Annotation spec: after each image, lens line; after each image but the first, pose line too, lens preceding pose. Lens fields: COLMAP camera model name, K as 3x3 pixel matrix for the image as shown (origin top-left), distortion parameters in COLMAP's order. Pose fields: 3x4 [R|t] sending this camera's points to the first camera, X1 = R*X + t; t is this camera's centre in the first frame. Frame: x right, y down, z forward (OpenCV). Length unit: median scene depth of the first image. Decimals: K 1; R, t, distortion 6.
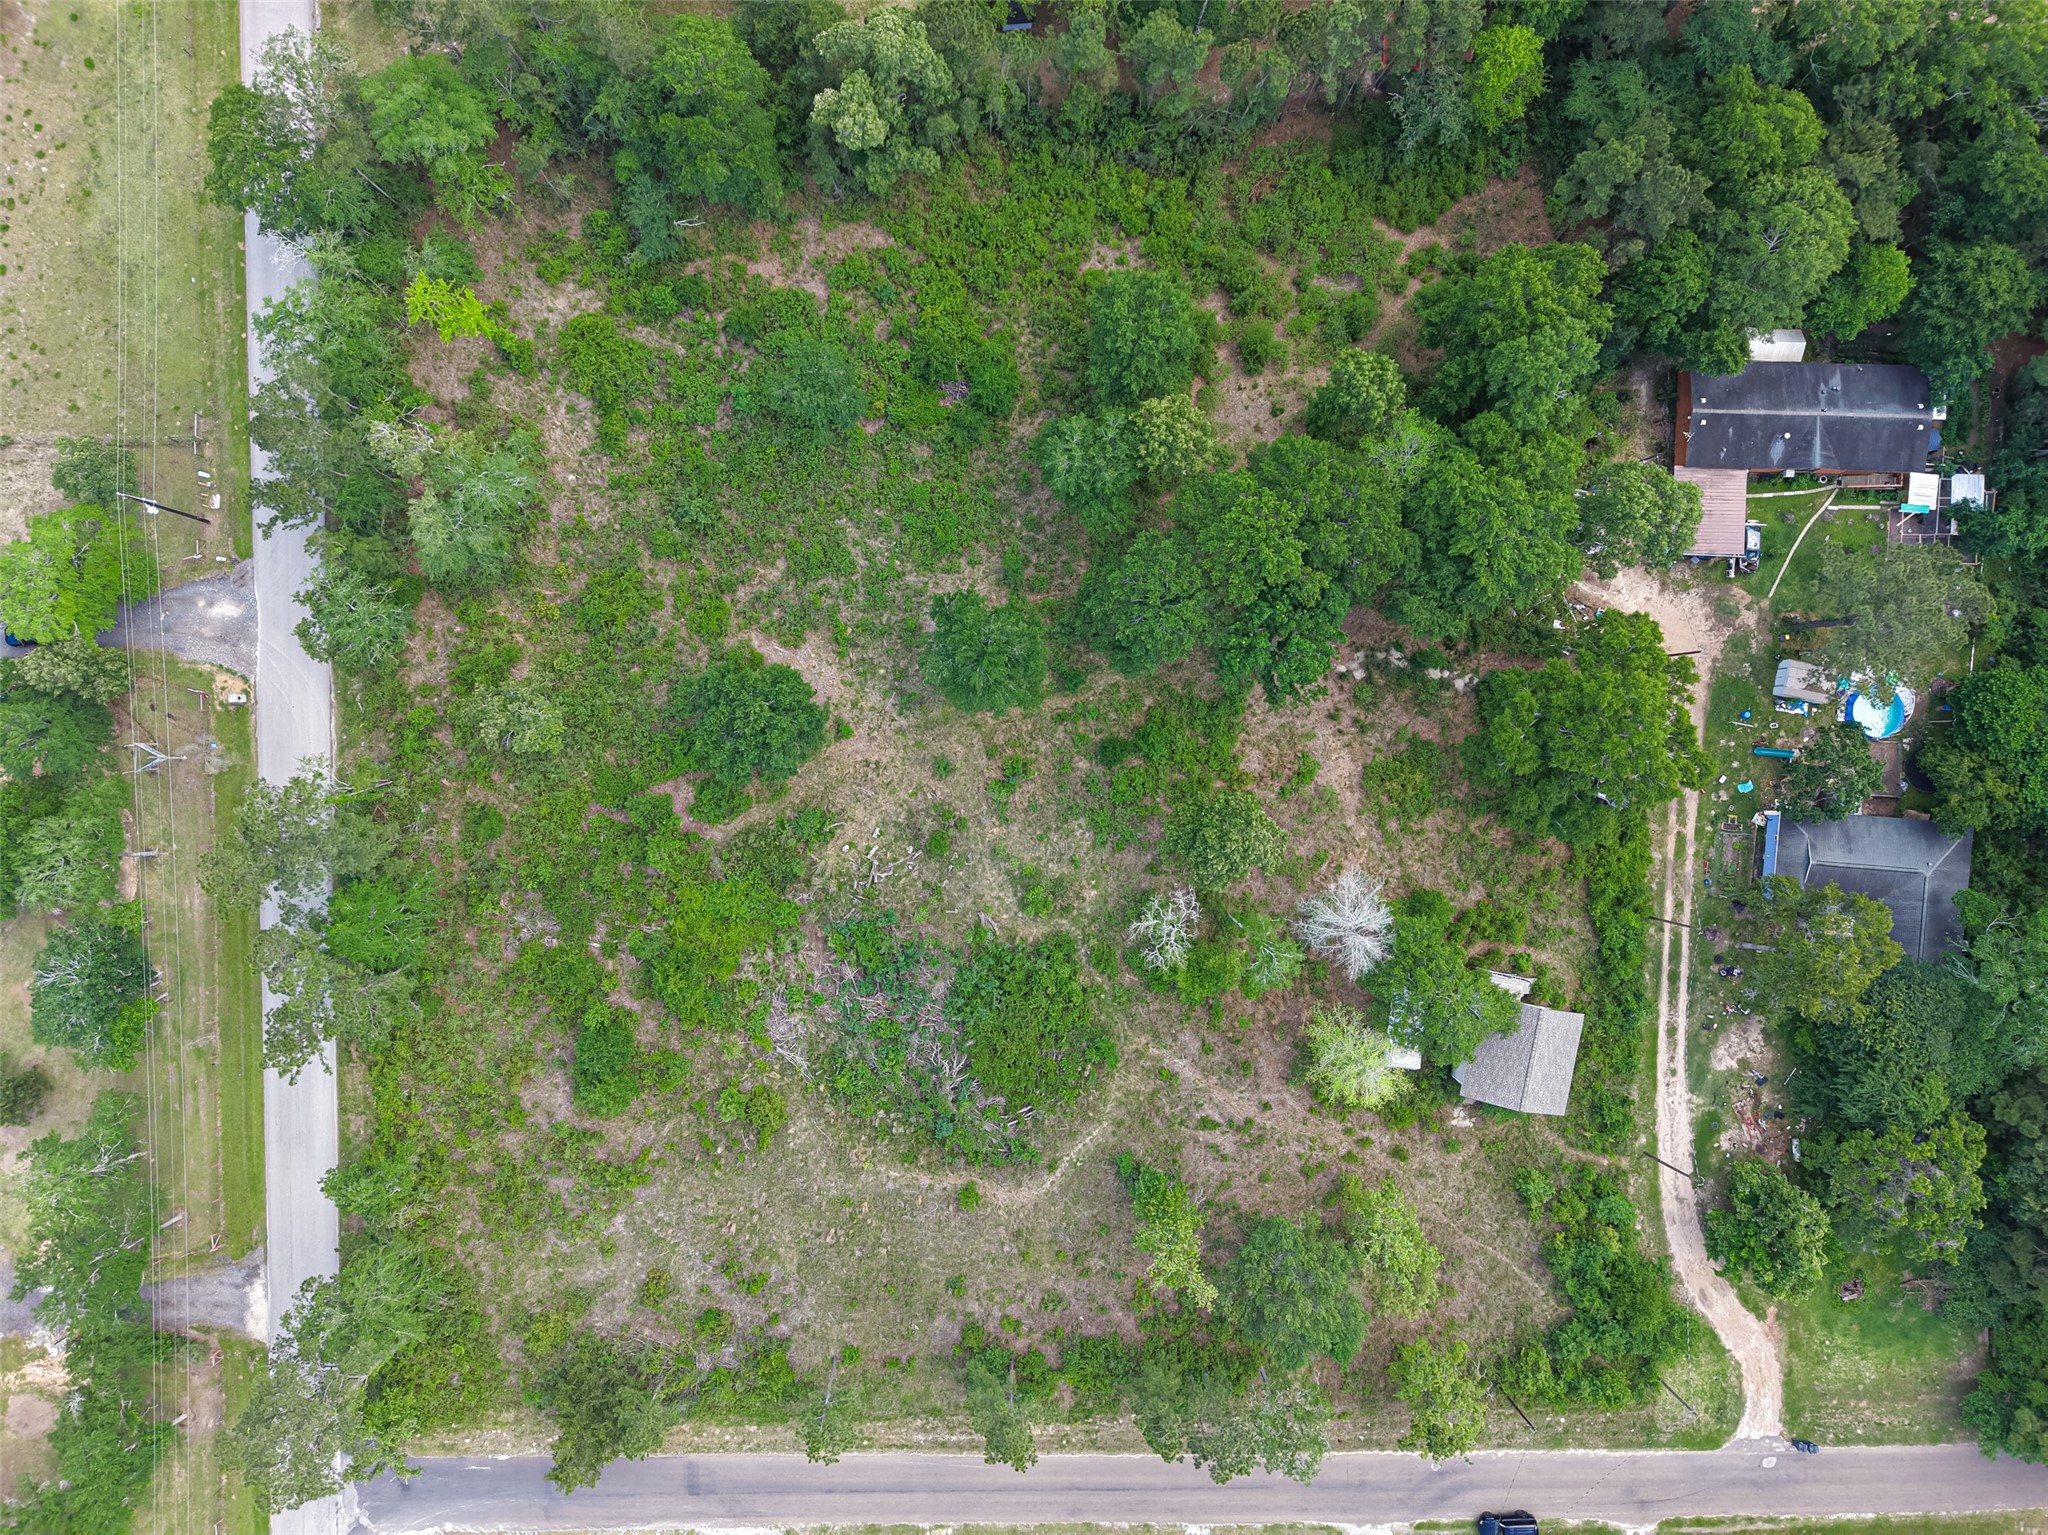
lens RADIAL K [[1367.0, 0, 1027.1], [0, 1367.0, 770.5], [0, 0, 1]] dist [0.027694, -0.023295]
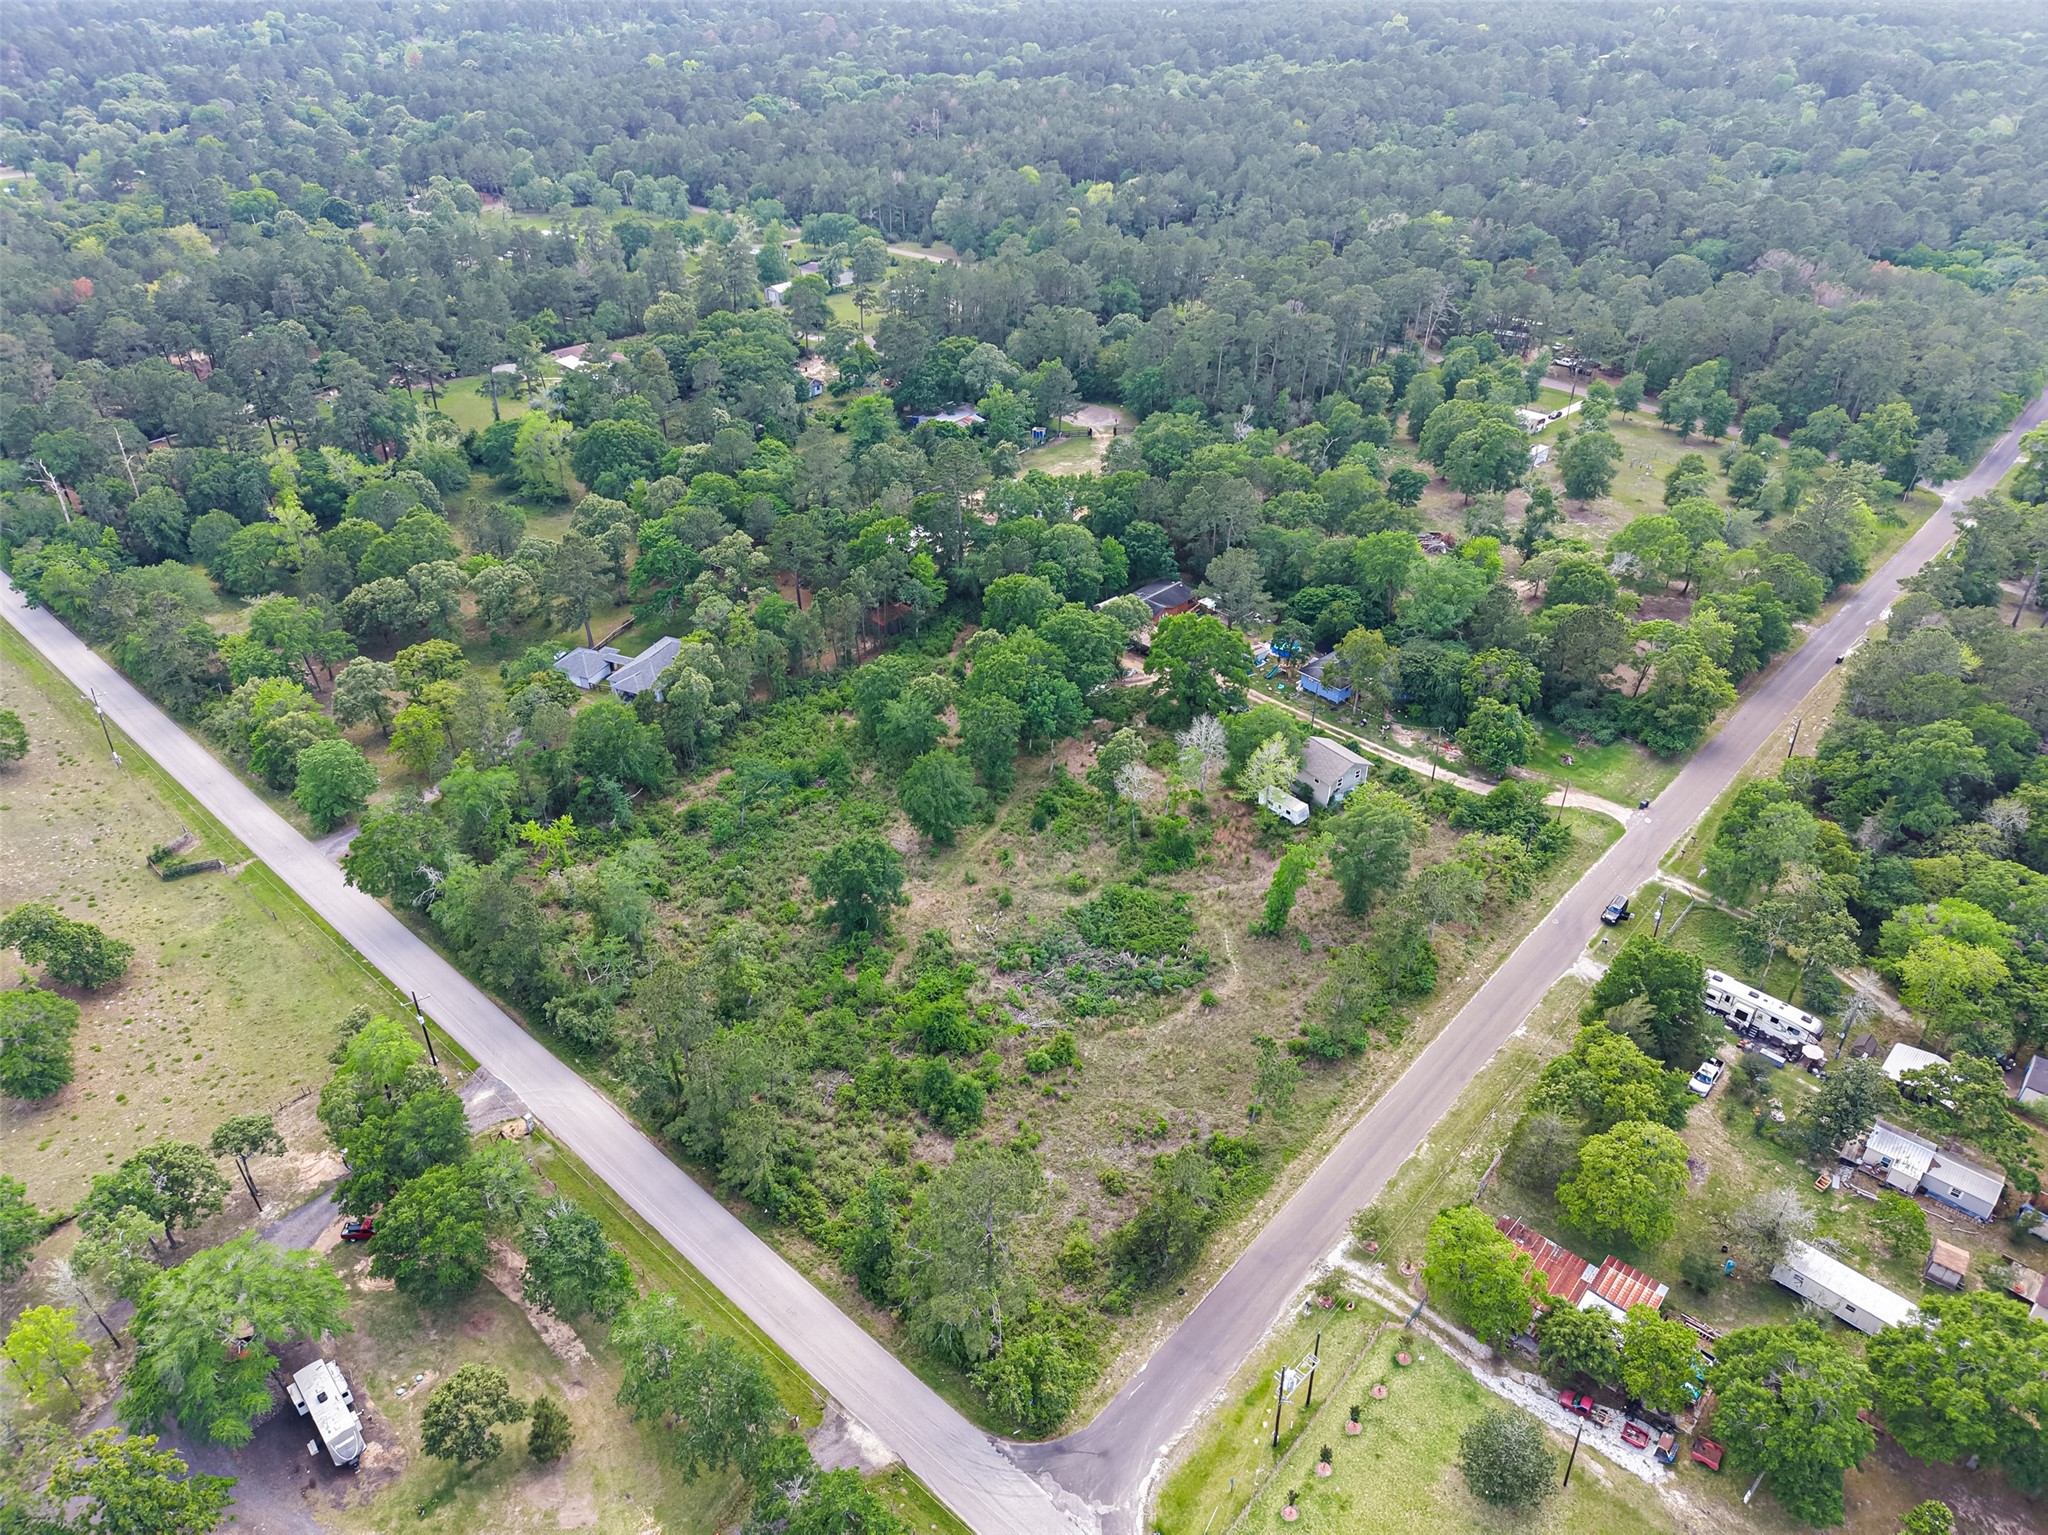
lens RADIAL K [[1367.0, 0, 1015.4], [0, 1367.0, 769.8], [0, 0, 1]] dist [0.027694, -0.023295]
pose [[0.686301, -0.413635, 0.598244, -0.881713], [0.726979, 0.365051, -0.581584, 0.869726], [0.022174, 0.834053, 0.551239, 0.063035]]
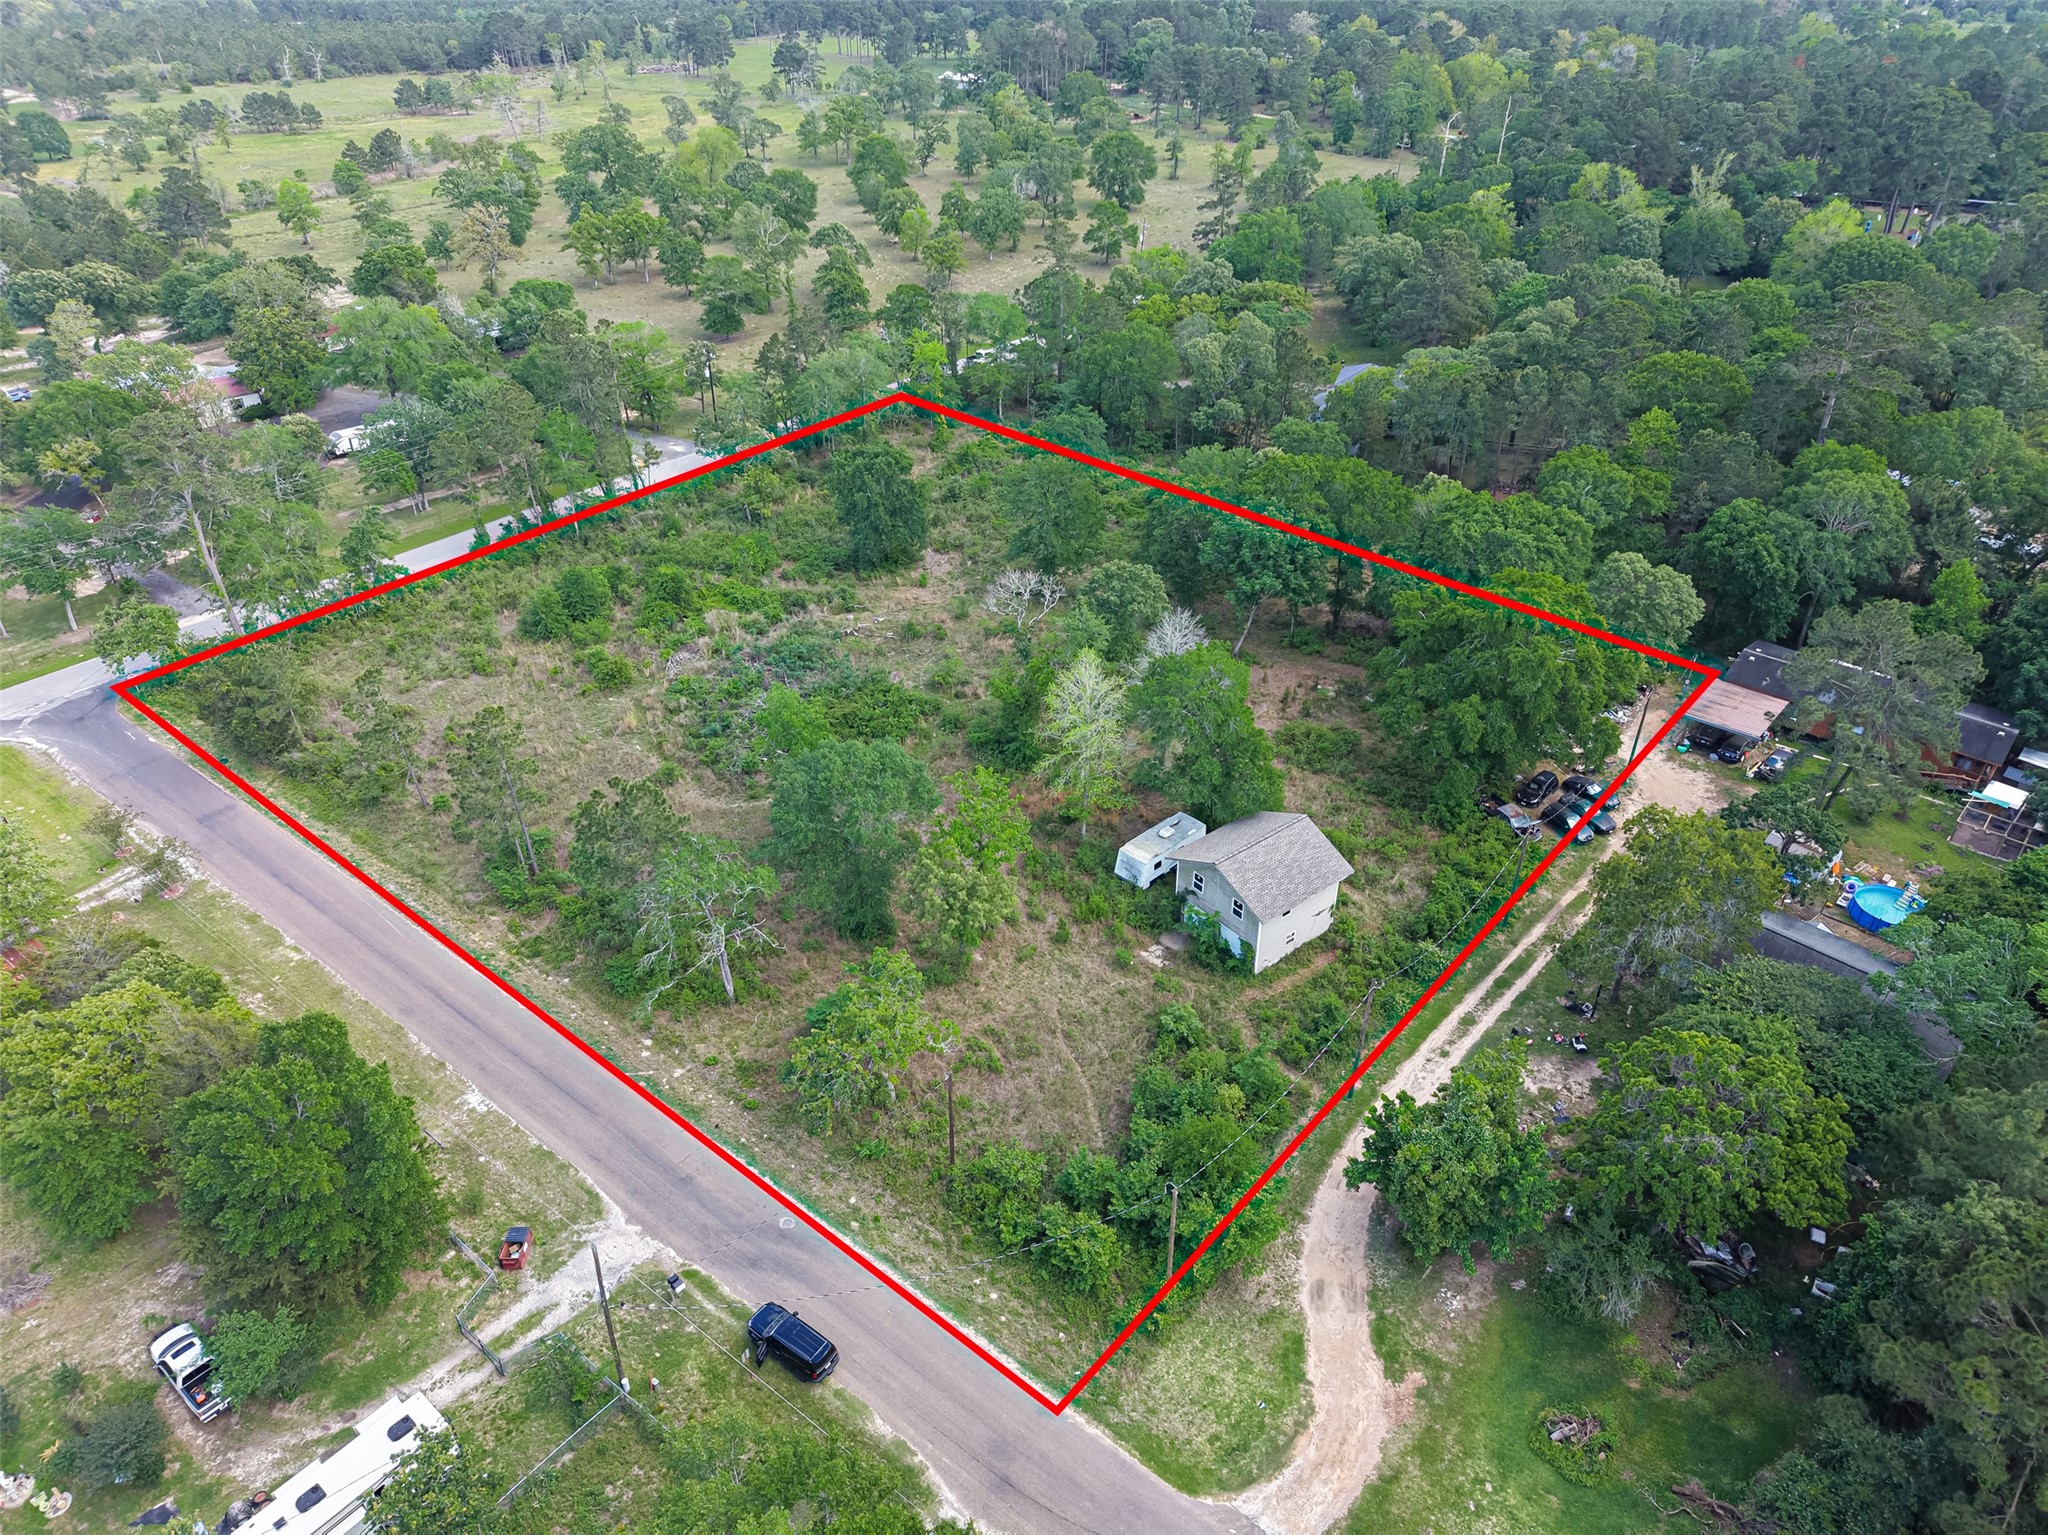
lens RADIAL K [[1367.0, 0, 1021.5], [0, 1367.0, 770.5], [0, 0, 1]] dist [0.027694, -0.023295]
pose [[0.763128, 0.338974, -0.550212, 0.639769], [-0.646182, 0.412411, -0.642157, 0.742927], [0.009239, 0.845585, 0.533761, 0.507691]]
